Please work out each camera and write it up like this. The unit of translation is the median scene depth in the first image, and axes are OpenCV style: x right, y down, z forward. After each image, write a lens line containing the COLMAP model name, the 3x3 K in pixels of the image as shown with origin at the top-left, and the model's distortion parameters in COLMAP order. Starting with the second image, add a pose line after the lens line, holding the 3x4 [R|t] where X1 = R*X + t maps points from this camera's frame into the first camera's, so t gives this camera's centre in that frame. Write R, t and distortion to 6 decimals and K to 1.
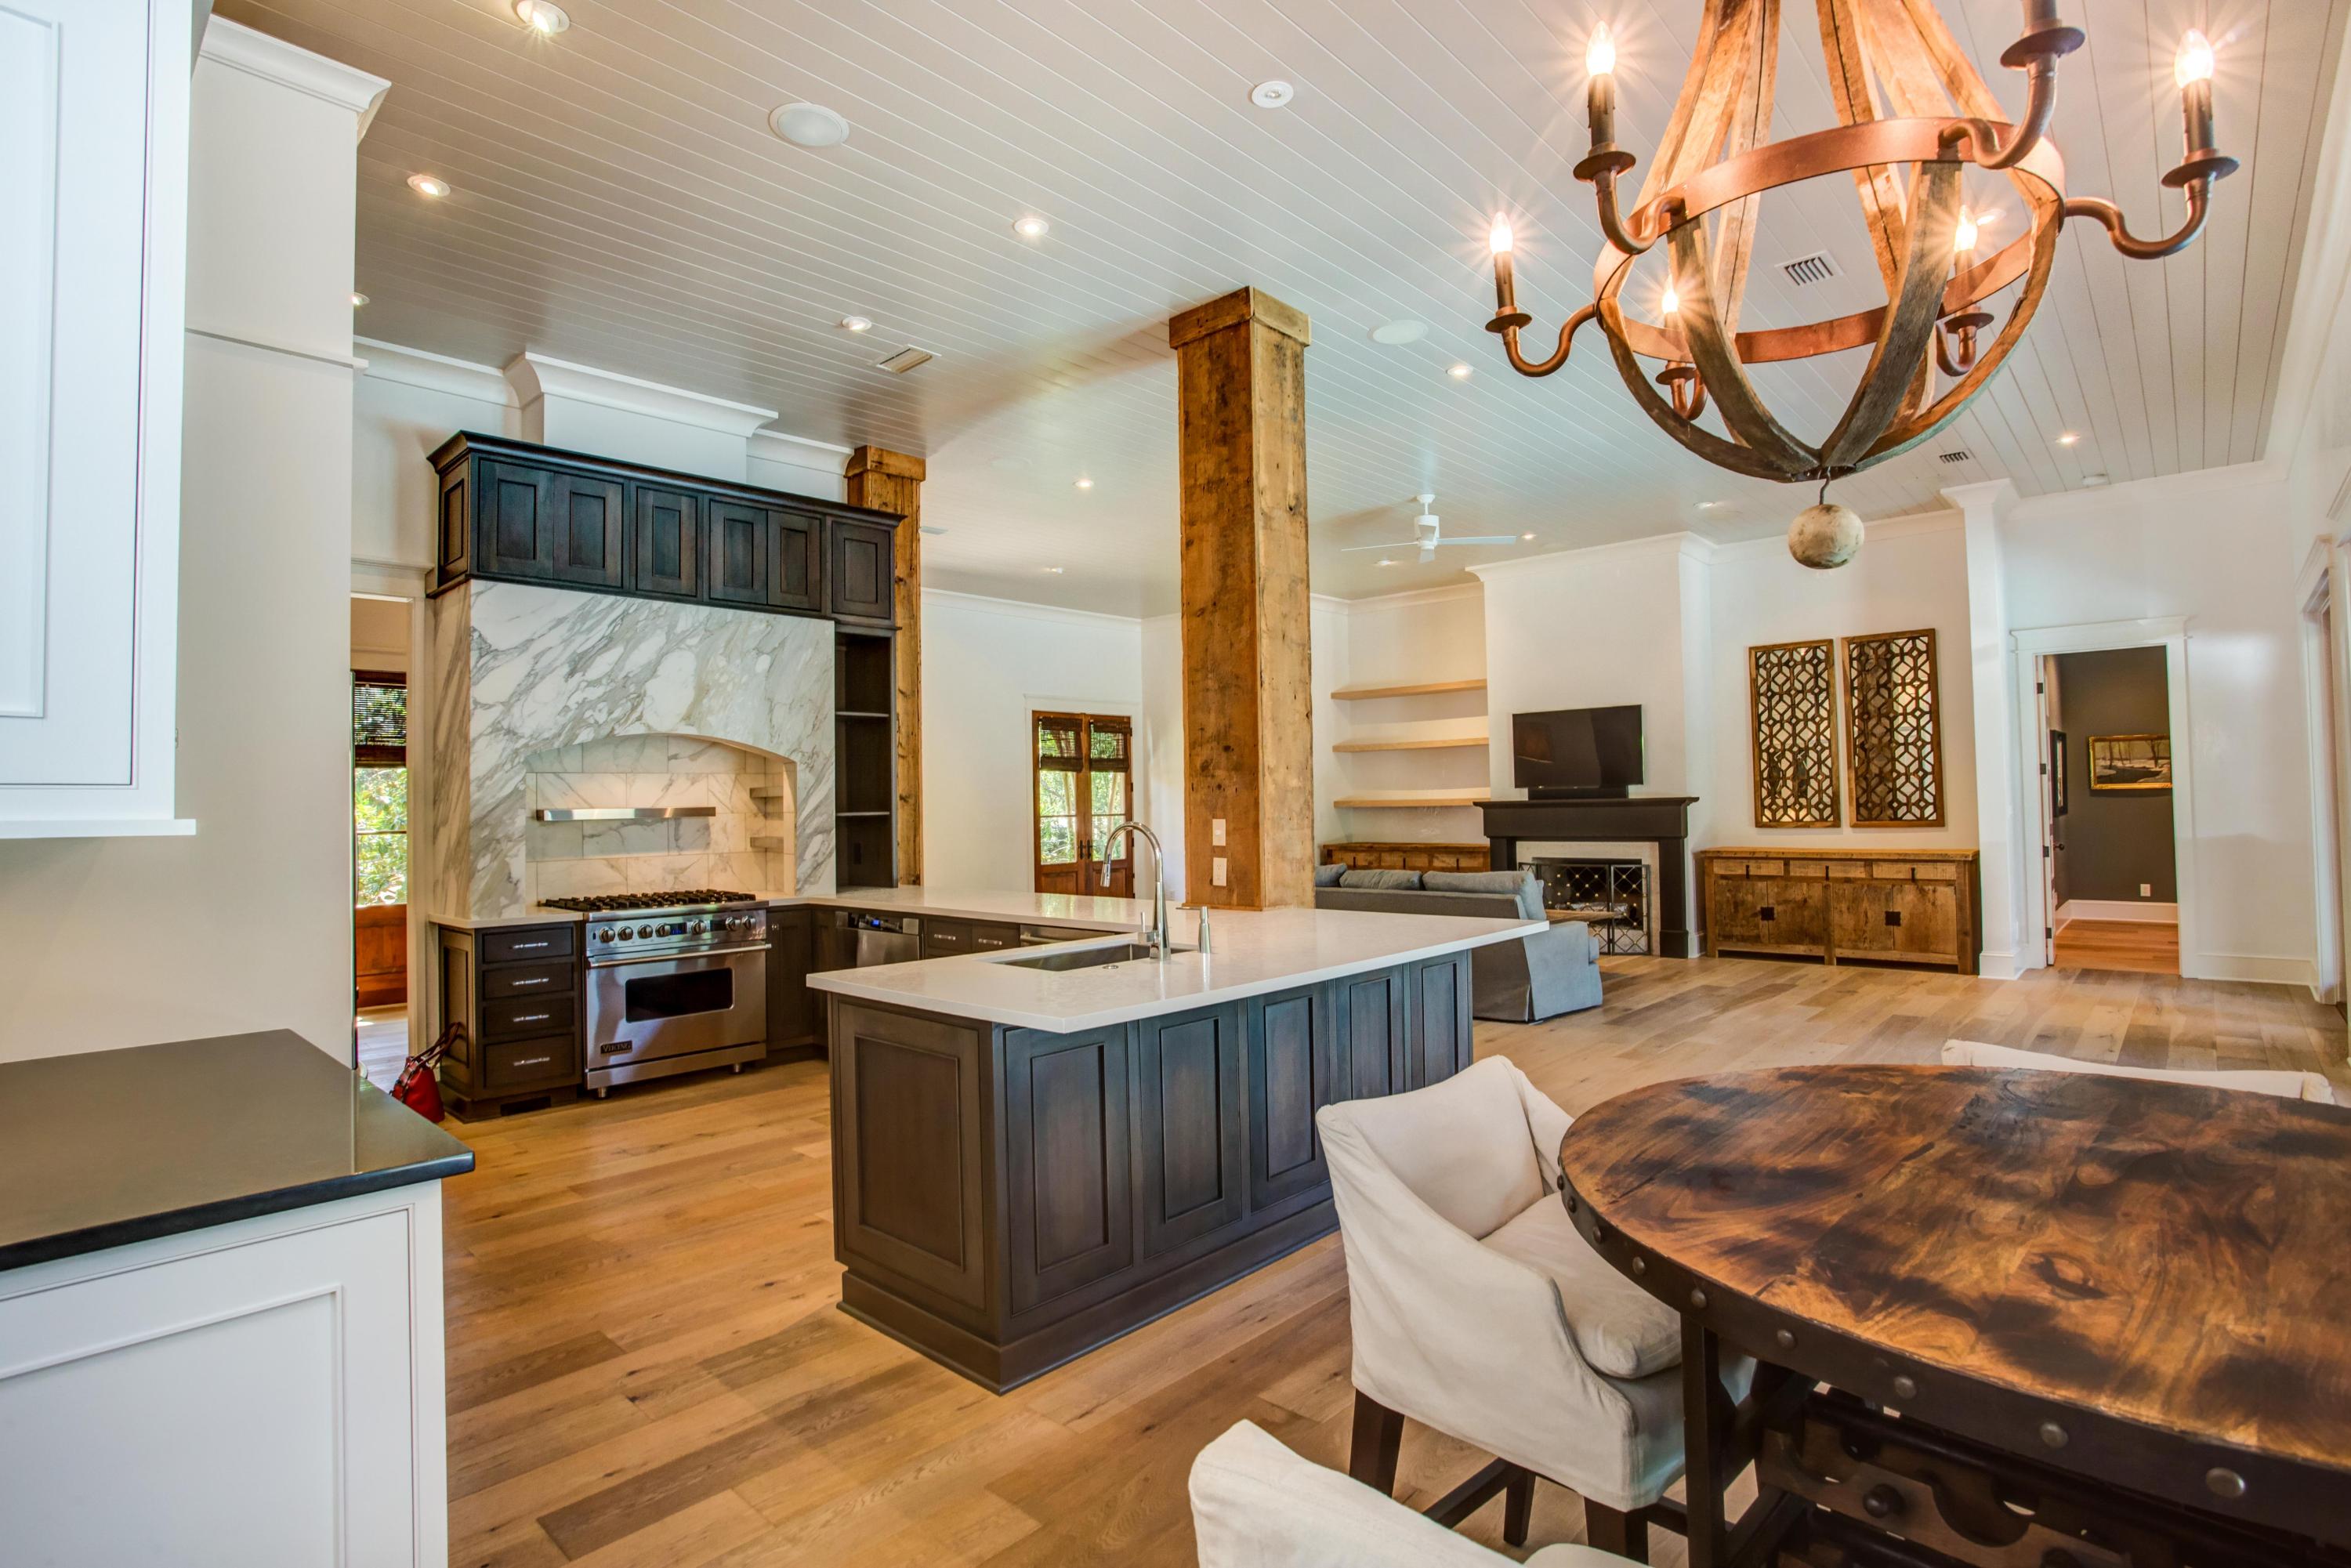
lens RADIAL K [[1149.1, 0, 1175.9], [0, 1149.1, 770.9], [0, 0, 1]] dist [-0.073486, 0.030465]
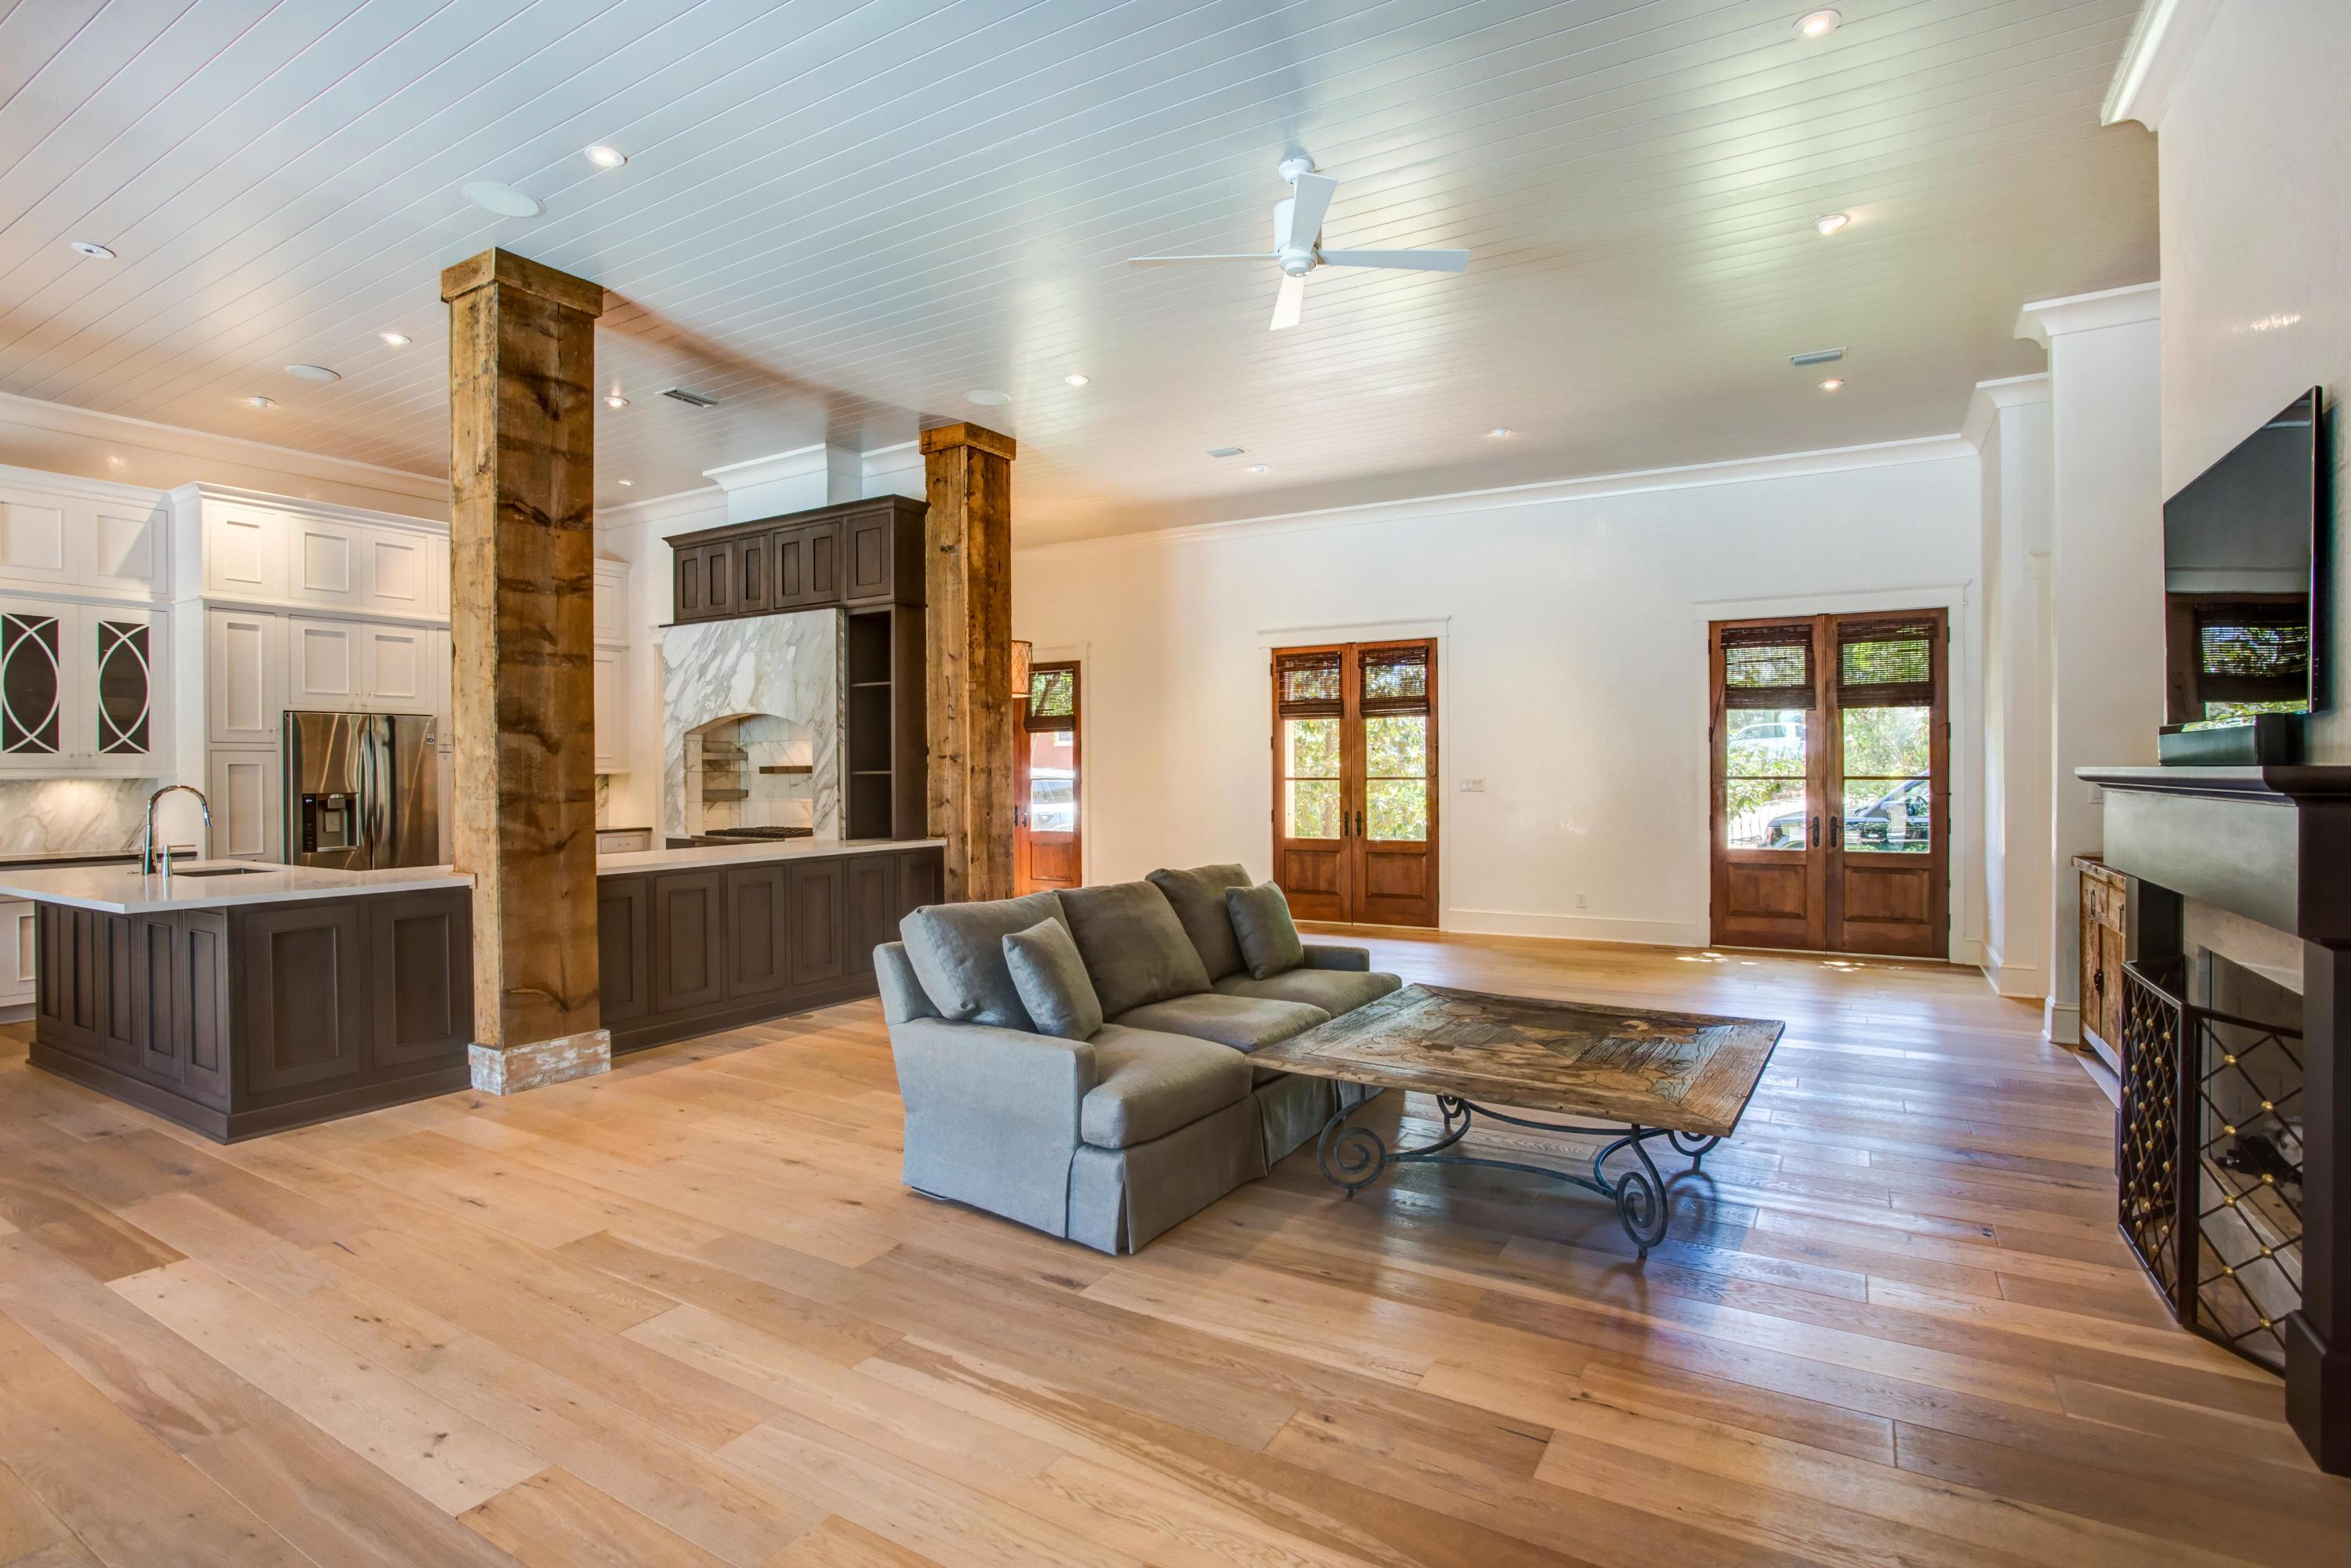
lens RADIAL K [[1149.1, 0, 1179.5], [0, 1149.1, 771.1], [0, 0, 1]] dist [-0.073486, 0.030465]
pose [[0.210254, 0.019032, -0.977462, 0.940763], [0.031850, 0.999146, 0.026305, 0.016794], [0.977128, -0.036663, 0.209468, 1.117727]]
